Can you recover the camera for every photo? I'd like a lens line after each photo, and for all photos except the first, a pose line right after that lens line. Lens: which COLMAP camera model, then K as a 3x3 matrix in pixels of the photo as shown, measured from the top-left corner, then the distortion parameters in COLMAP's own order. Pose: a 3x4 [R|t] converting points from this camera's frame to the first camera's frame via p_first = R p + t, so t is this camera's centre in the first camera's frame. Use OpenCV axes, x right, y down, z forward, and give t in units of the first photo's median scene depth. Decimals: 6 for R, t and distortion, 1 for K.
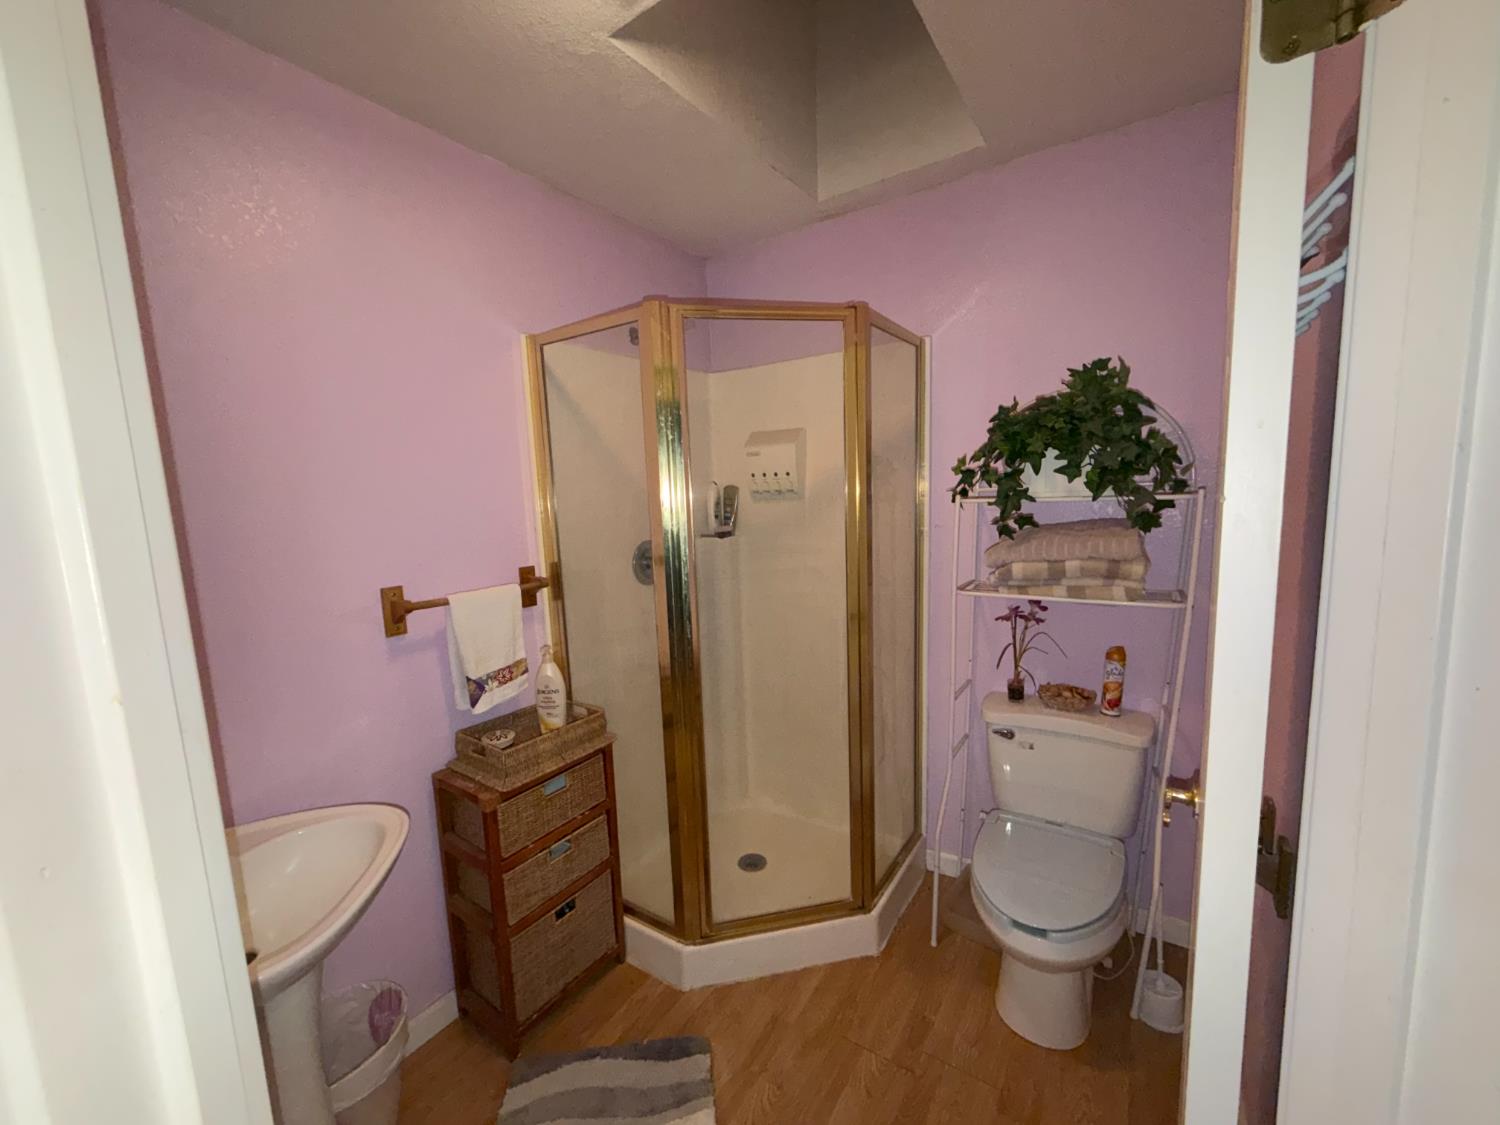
lens RADIAL K [[598.4, 0, 746.0], [0, 598.4, 565.3], [0, 0, 1]] dist [0.000040, 0.000095]
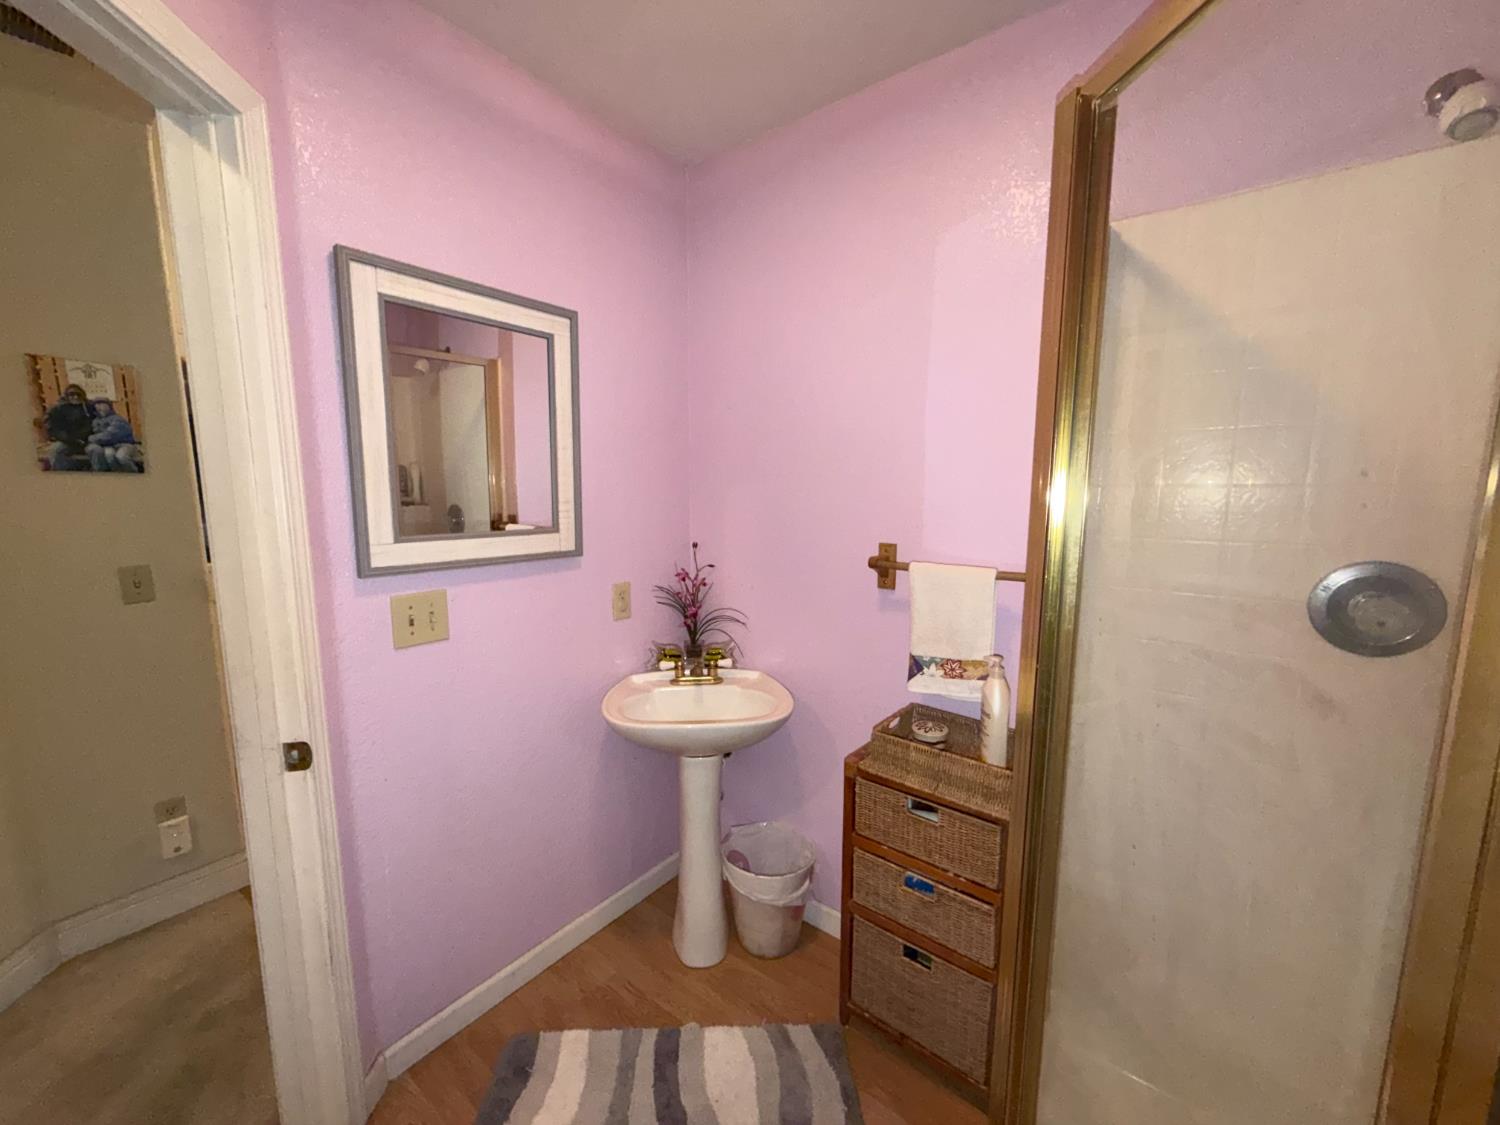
lens RADIAL K [[598.4, 0, 744.7], [0, 598.4, 564.9], [0, 0, 1]] dist [0.000040, 0.000095]
pose [[-0.072186, 0.177605, -0.981451, 0.447579], [-0.124885, 0.974664, 0.185562, -0.085917], [0.989542, 0.135963, -0.048177, 0.737103]]
